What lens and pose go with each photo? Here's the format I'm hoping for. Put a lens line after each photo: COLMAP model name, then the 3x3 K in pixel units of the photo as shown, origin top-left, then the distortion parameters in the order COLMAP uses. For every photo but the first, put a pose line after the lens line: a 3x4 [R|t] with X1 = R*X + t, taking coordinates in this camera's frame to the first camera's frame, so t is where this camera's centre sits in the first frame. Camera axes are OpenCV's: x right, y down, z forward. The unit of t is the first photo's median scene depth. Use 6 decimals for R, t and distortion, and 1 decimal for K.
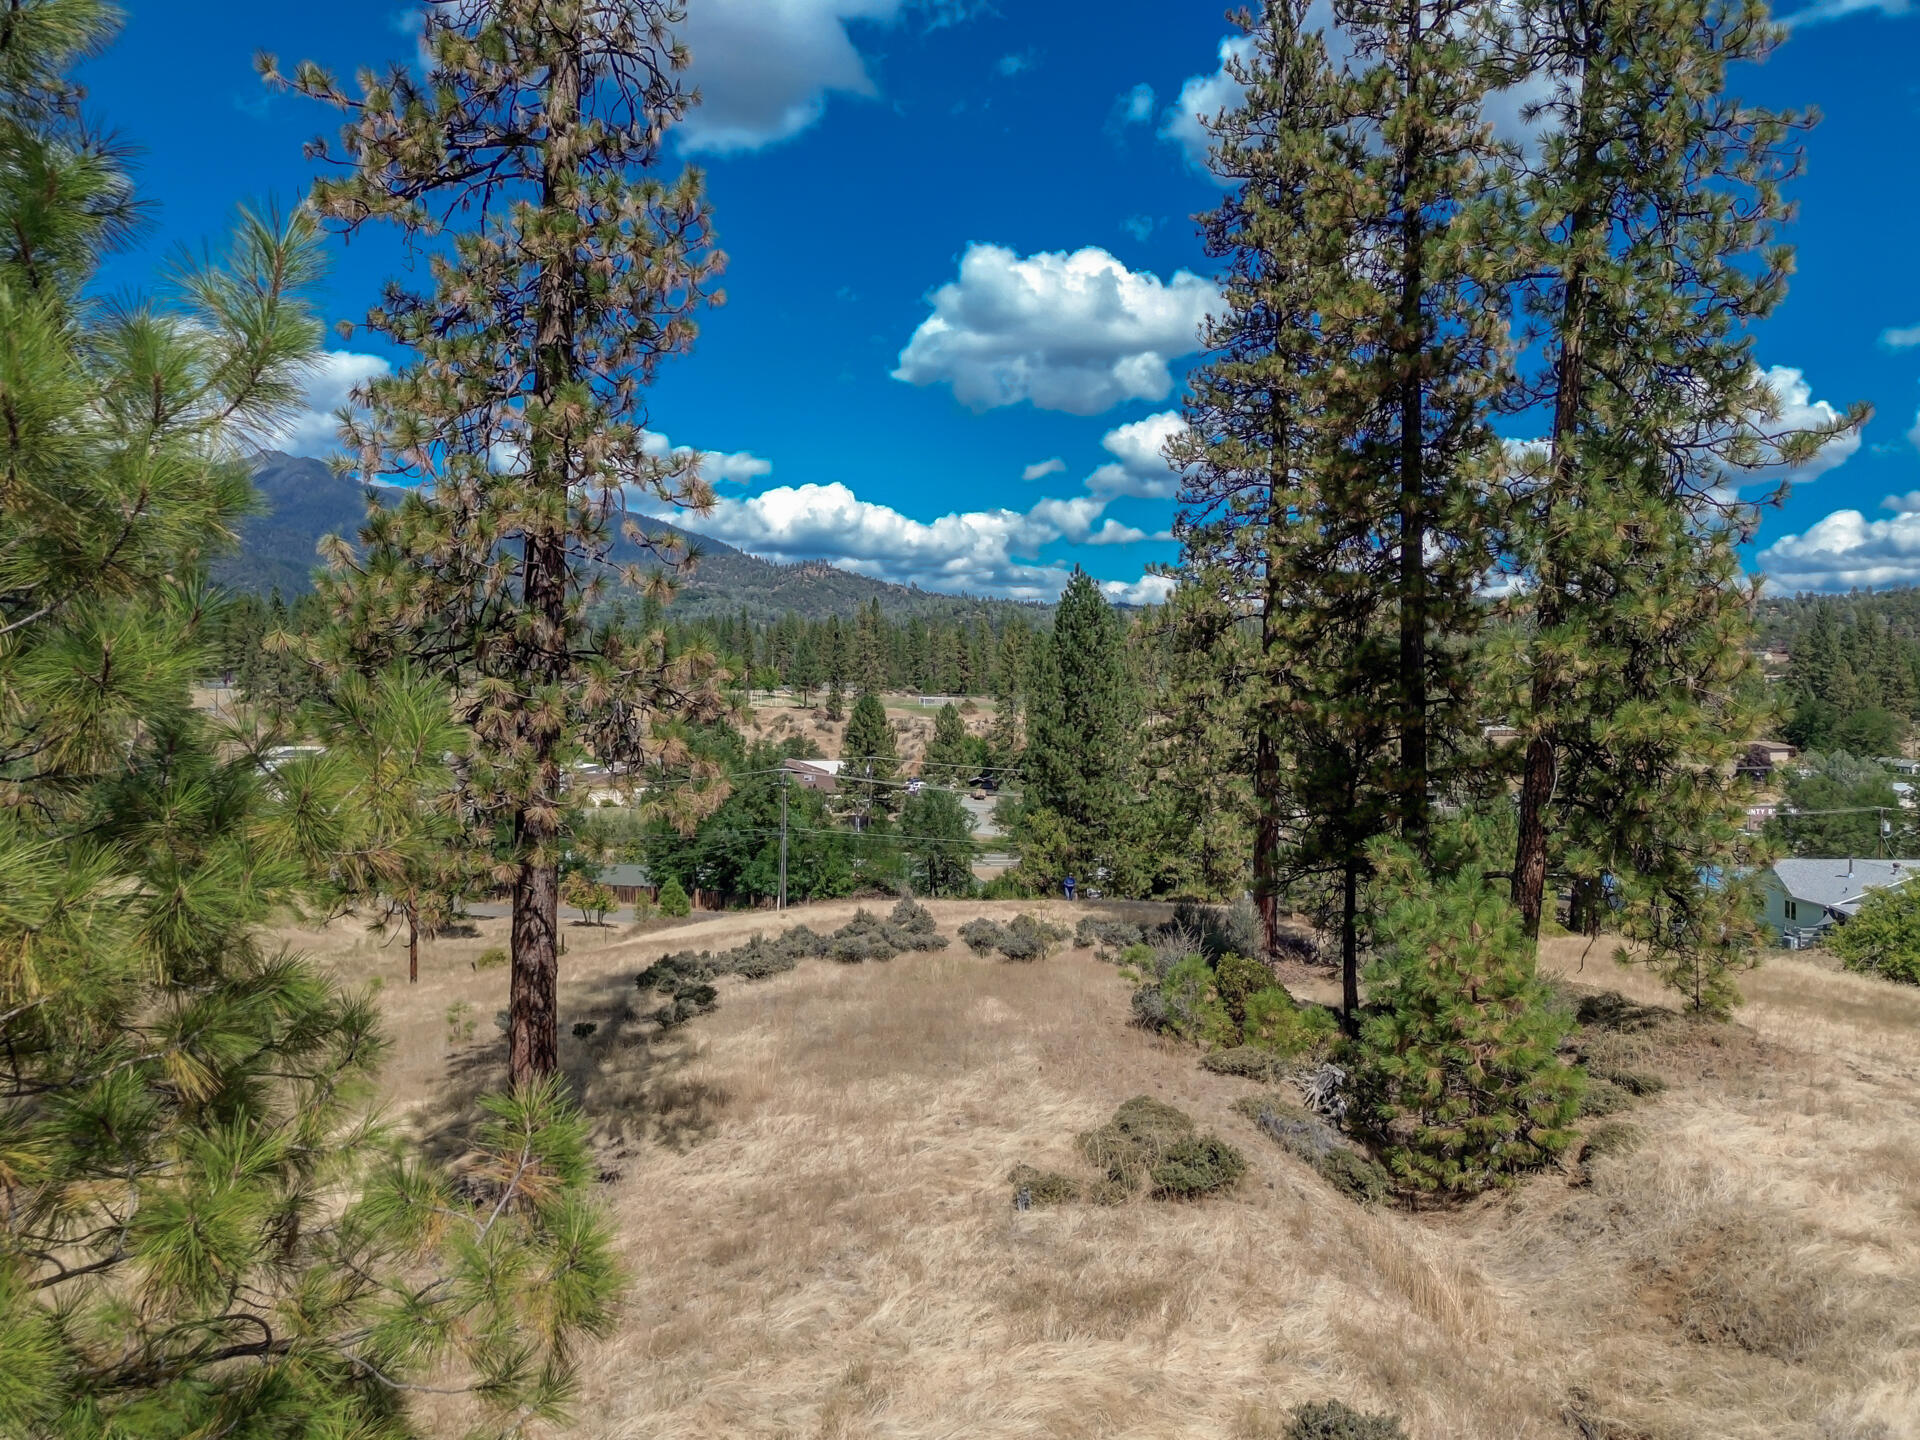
lens RADIAL K [[1365.6, 0, 960.0], [0, 1365.6, 720.0], [0, 0, 1]] dist [0.068629, -0.068861]
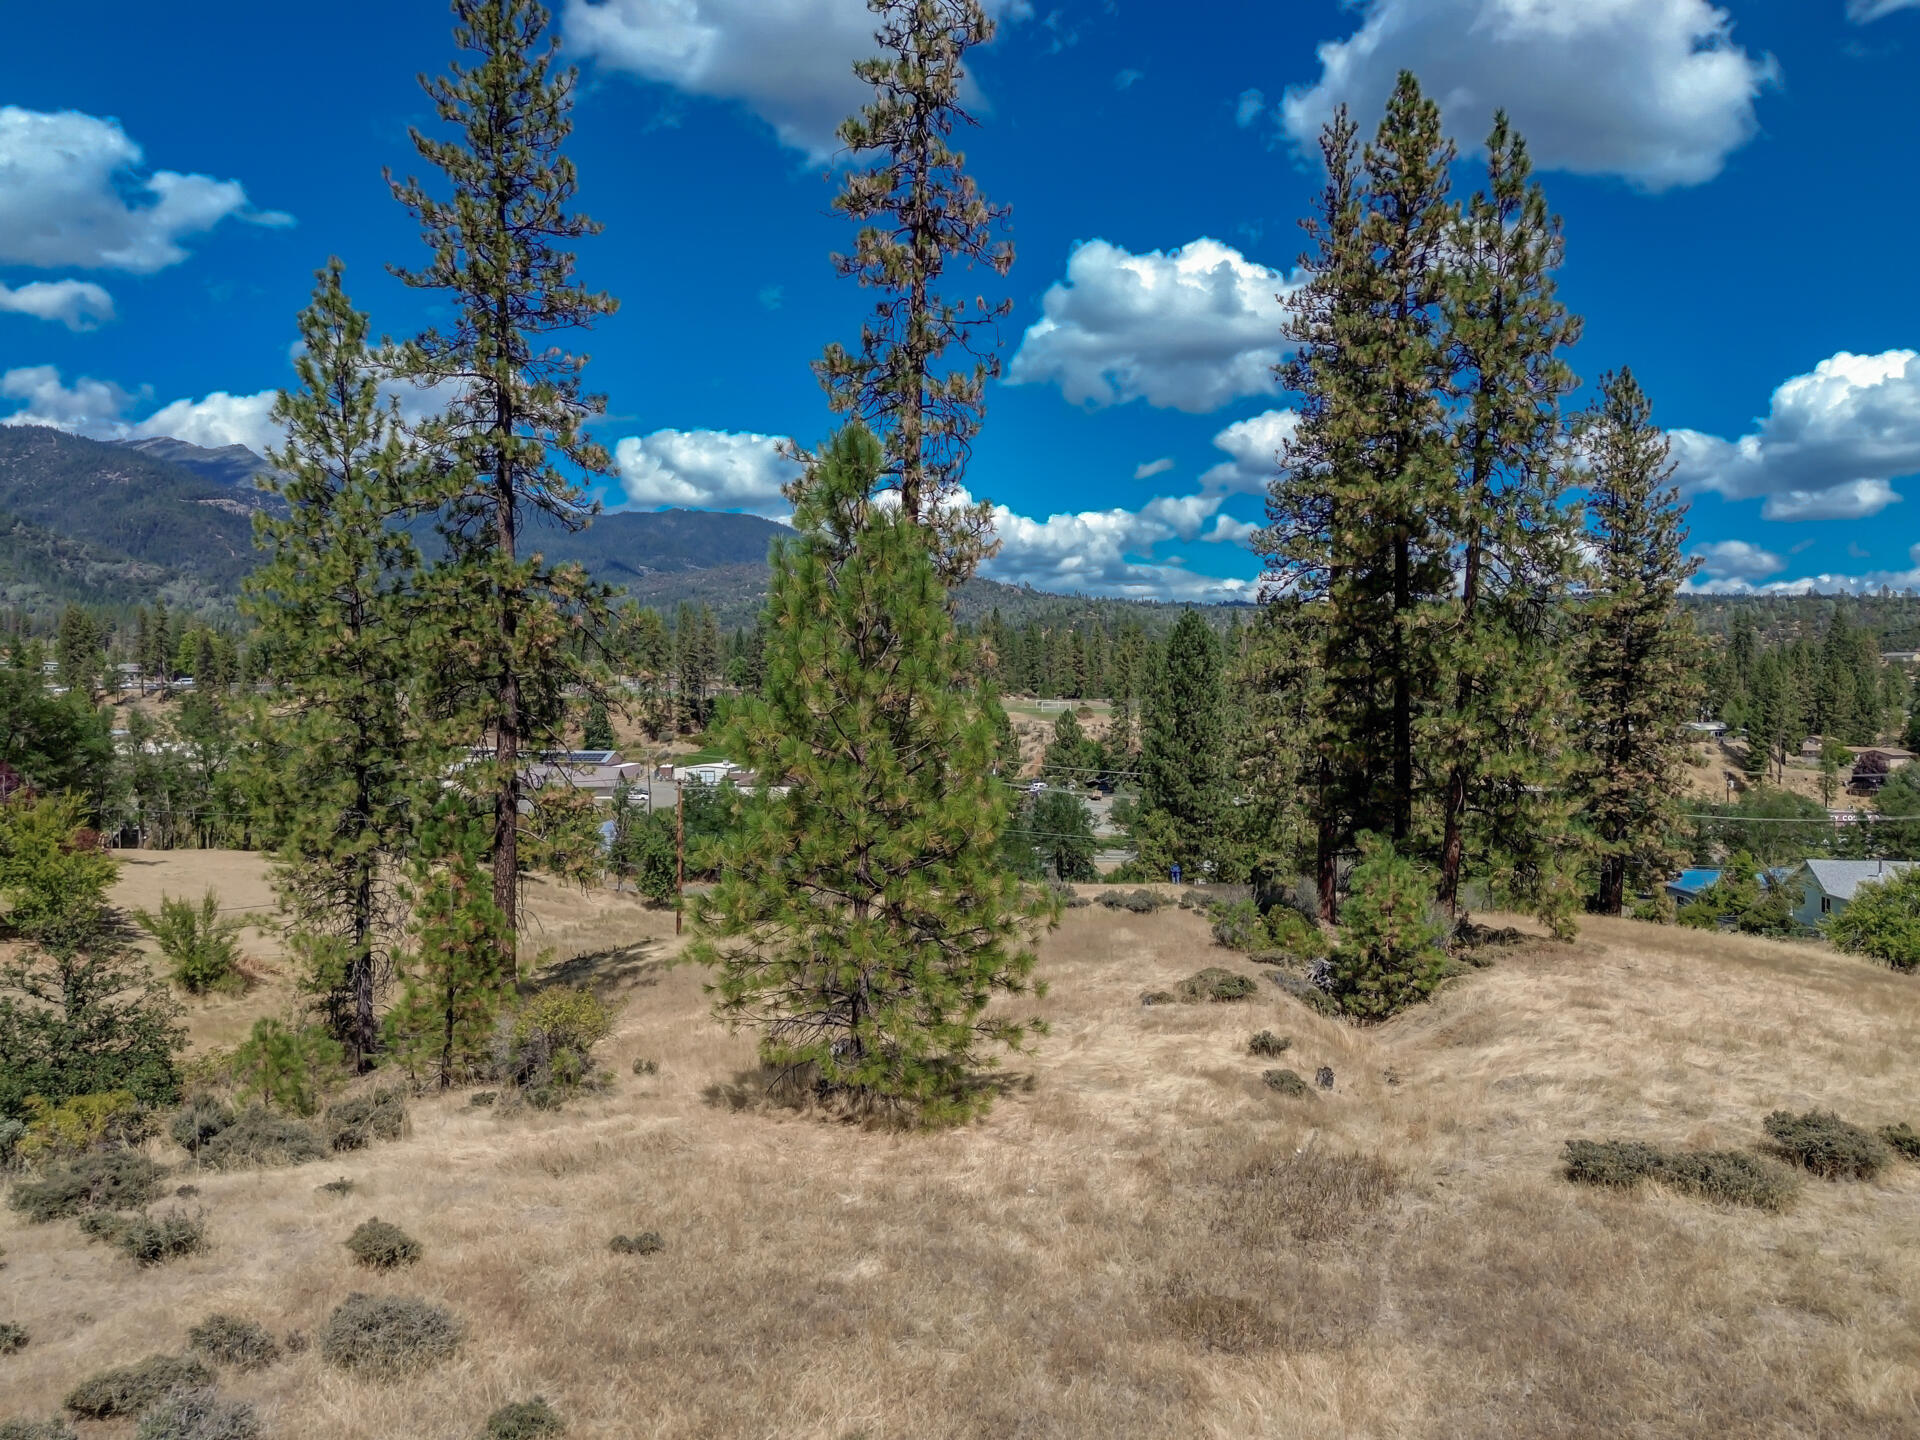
lens RADIAL K [[1363.5, 0, 960.0], [0, 1363.5, 720.0], [0, 0, 1]] dist [0.060859, -0.050426]
pose [[0.996602, 0.002103, -0.082337, -0.011643], [-0.002054, 0.999998, 0.000675, -0.013141], [0.082338, -0.000504, 0.996604, -0.186995]]
